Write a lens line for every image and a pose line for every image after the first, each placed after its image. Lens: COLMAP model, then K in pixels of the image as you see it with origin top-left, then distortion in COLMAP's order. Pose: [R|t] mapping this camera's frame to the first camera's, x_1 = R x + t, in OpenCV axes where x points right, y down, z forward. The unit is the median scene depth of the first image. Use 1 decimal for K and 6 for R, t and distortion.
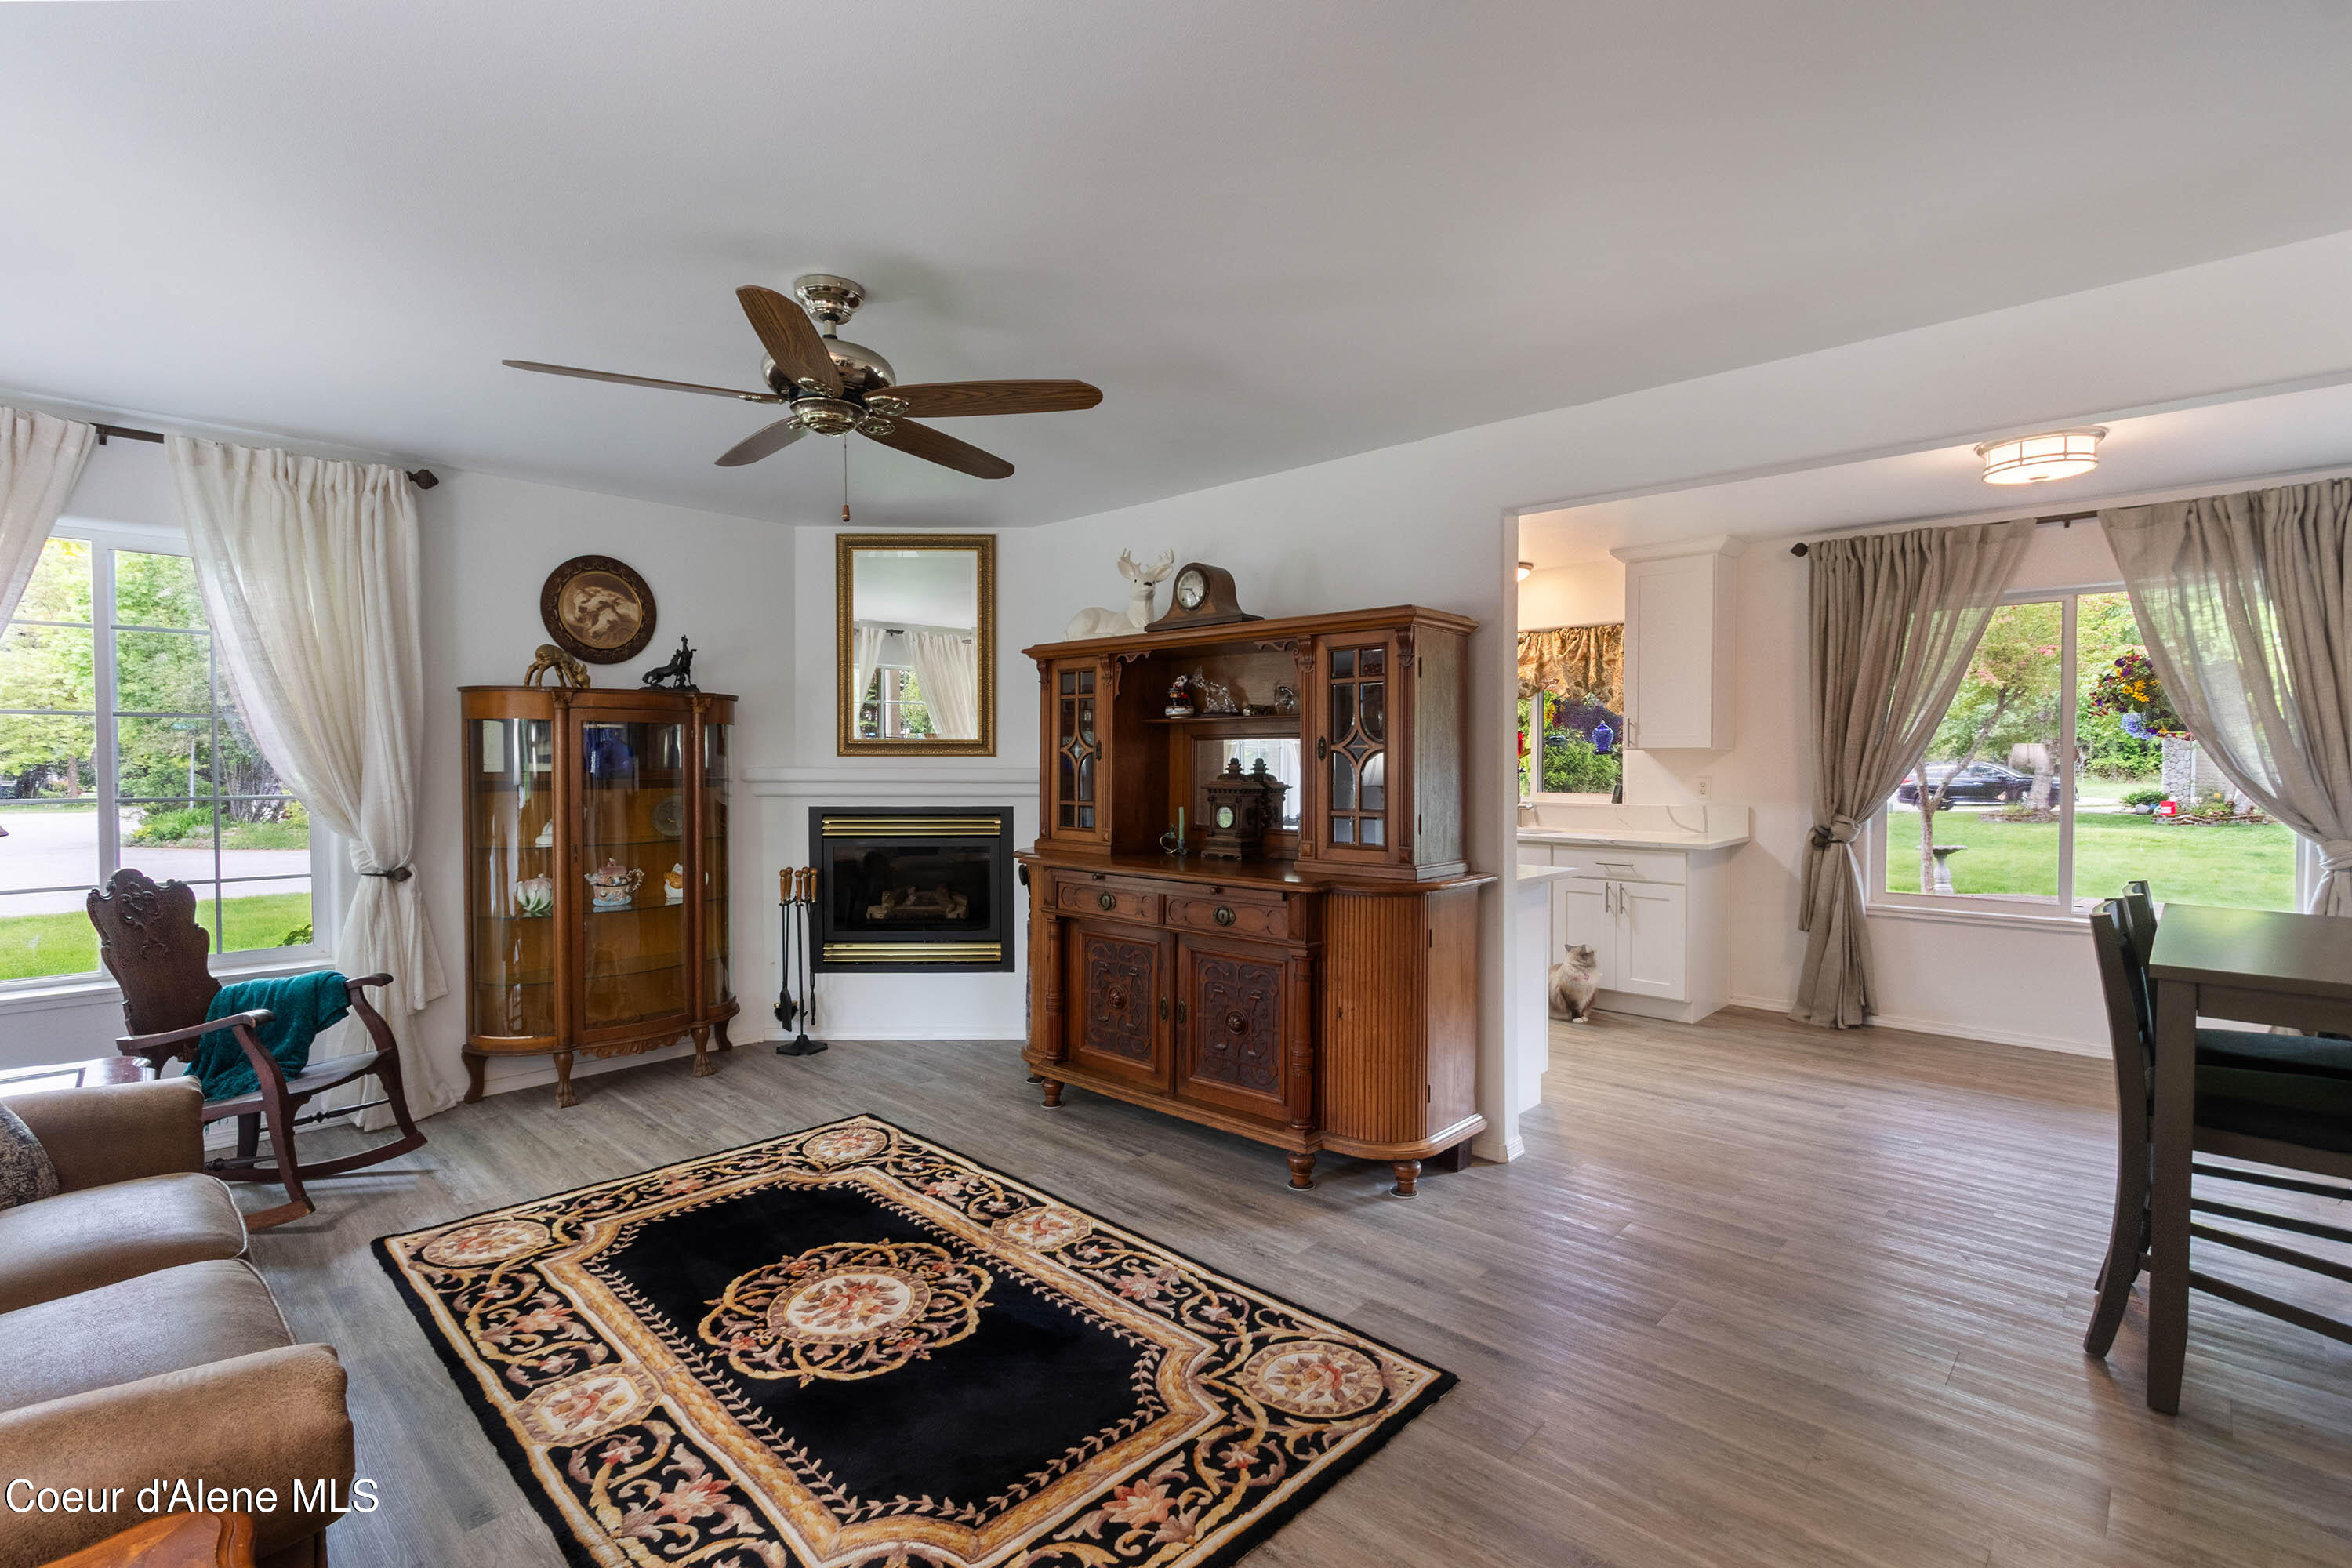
lens RADIAL K [[1088.7, 0, 1147.6], [0, 1088.7, 774.4], [0, 0, 1]] dist [0.002956, -0.000352]
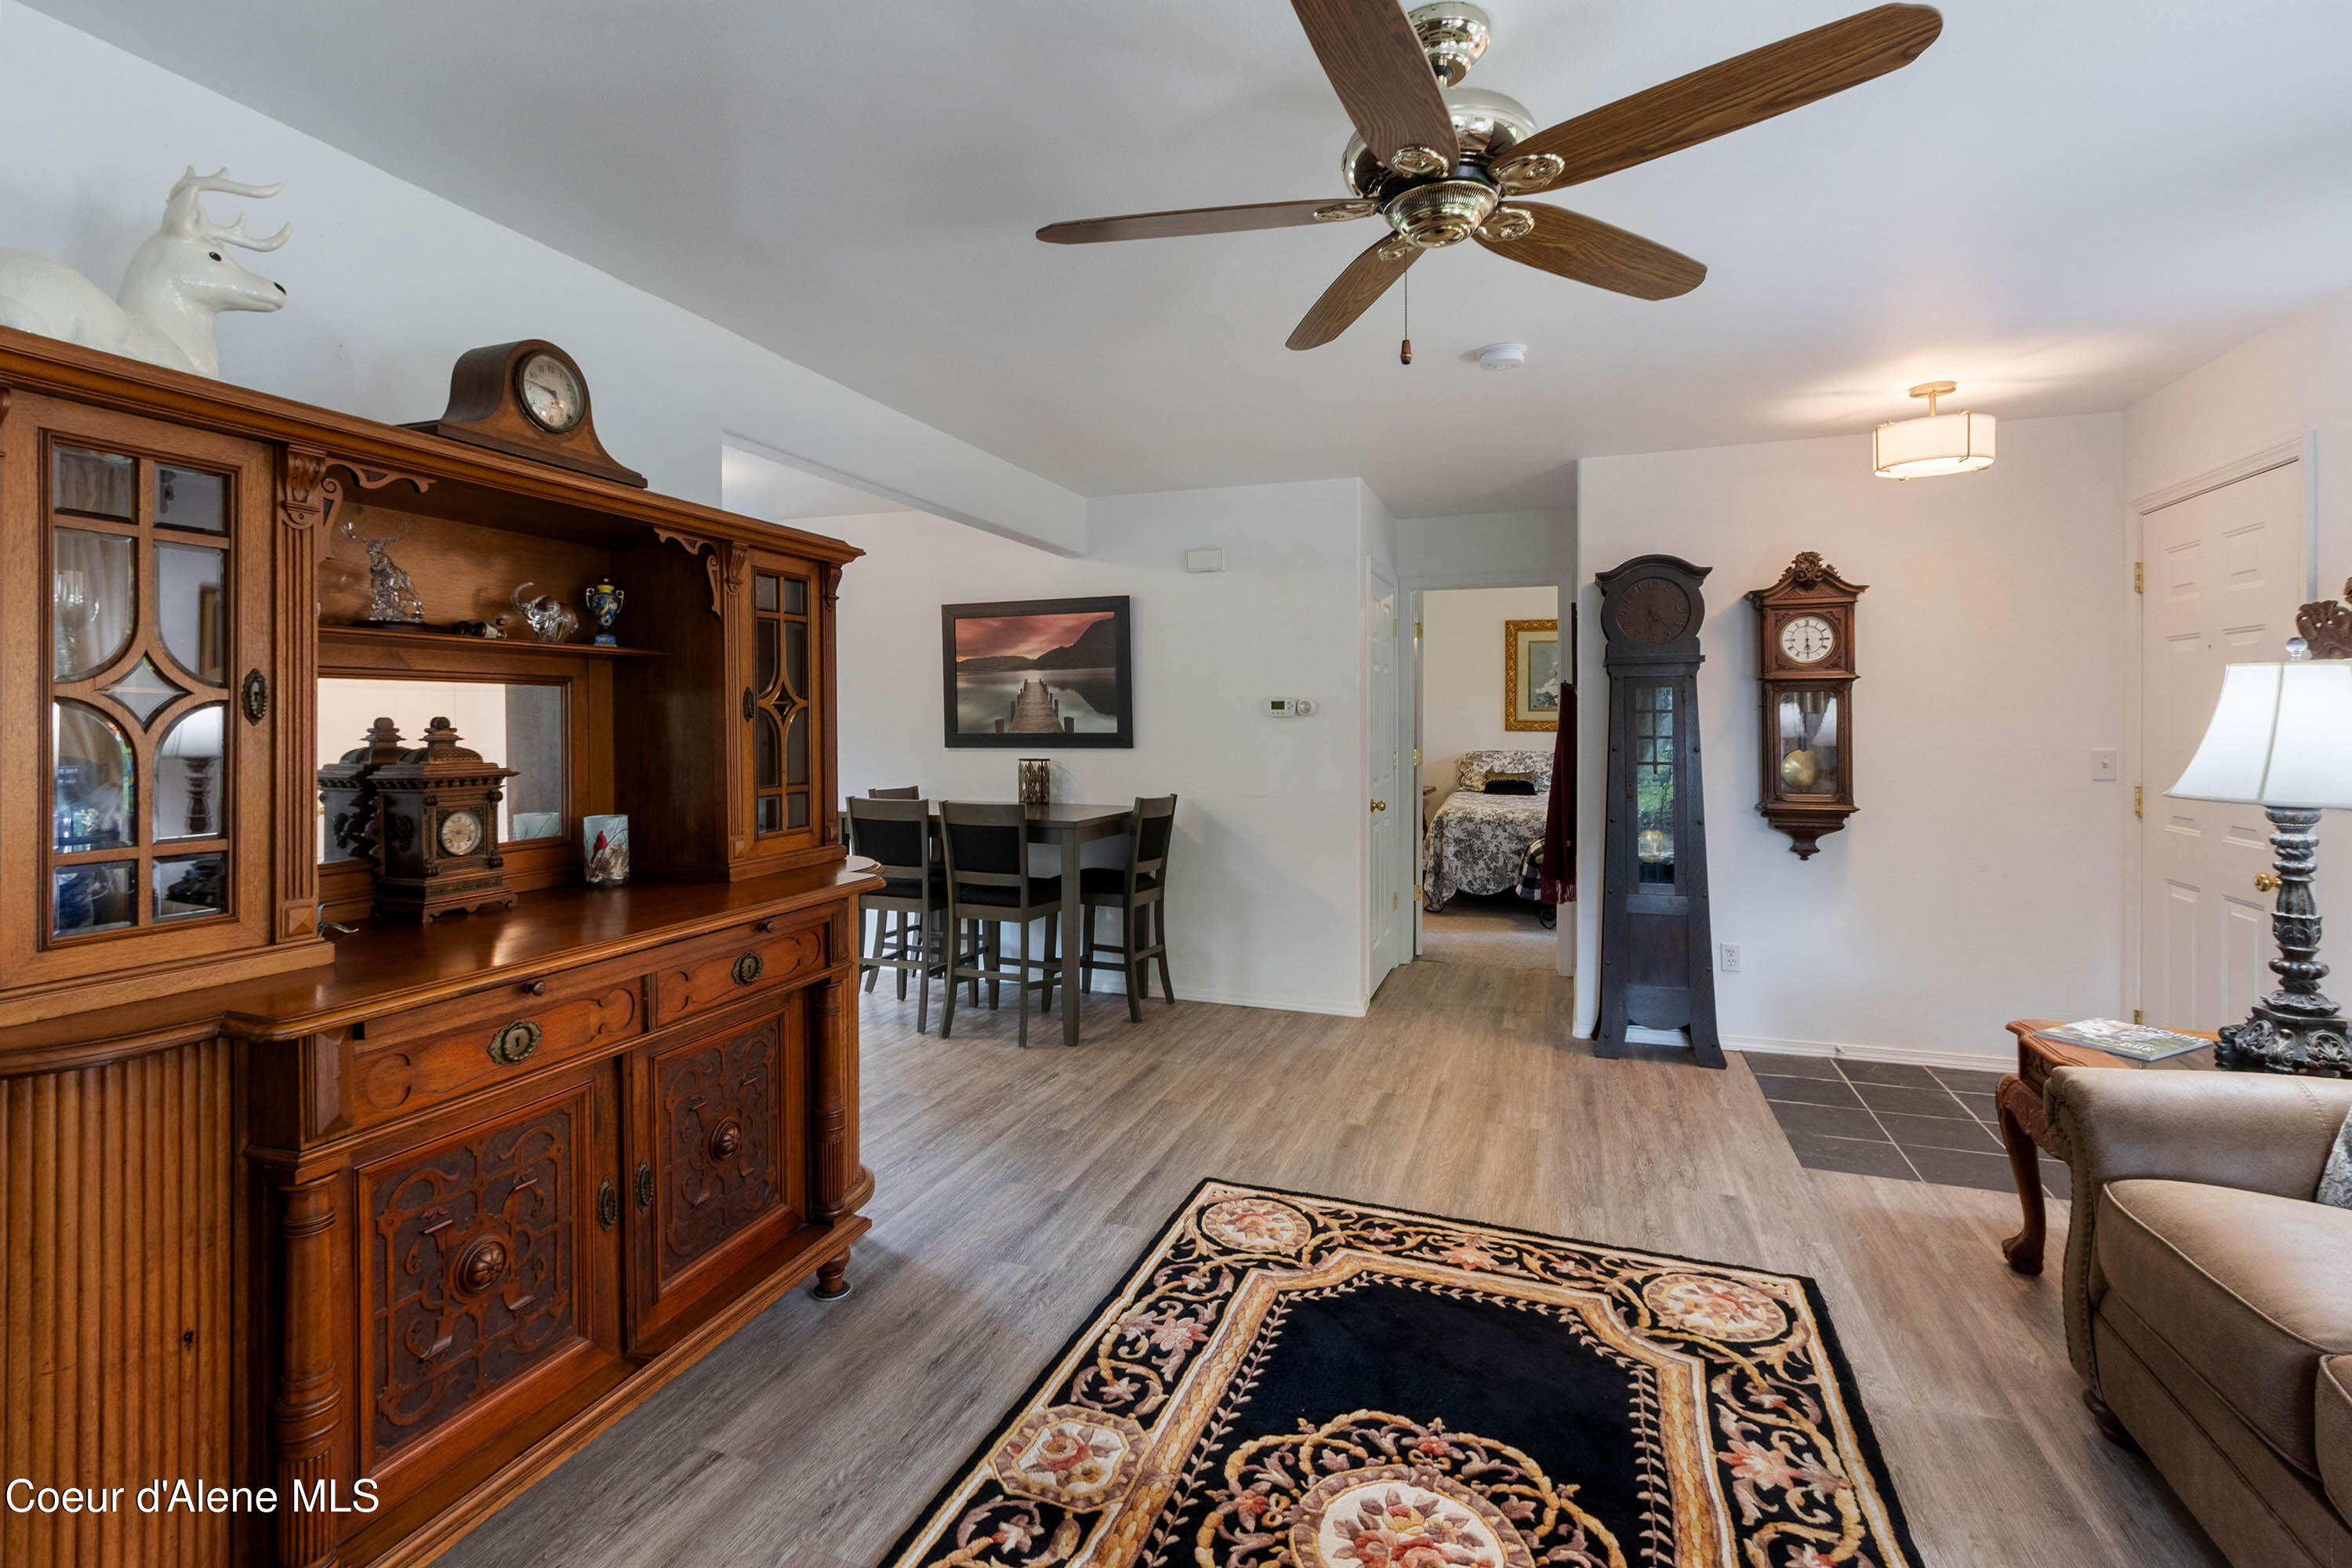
lens RADIAL K [[1110.9, 0, 1165.1], [0, 1110.9, 709.7], [0, 0, 1]] dist [-0.002096, -0.001428]
pose [[-0.414701, 0.005681, 0.909940, -0.873489], [0.016457, 0.999864, 0.001257, -0.021559], [-0.909809, 0.015496, -0.414738, 1.492910]]
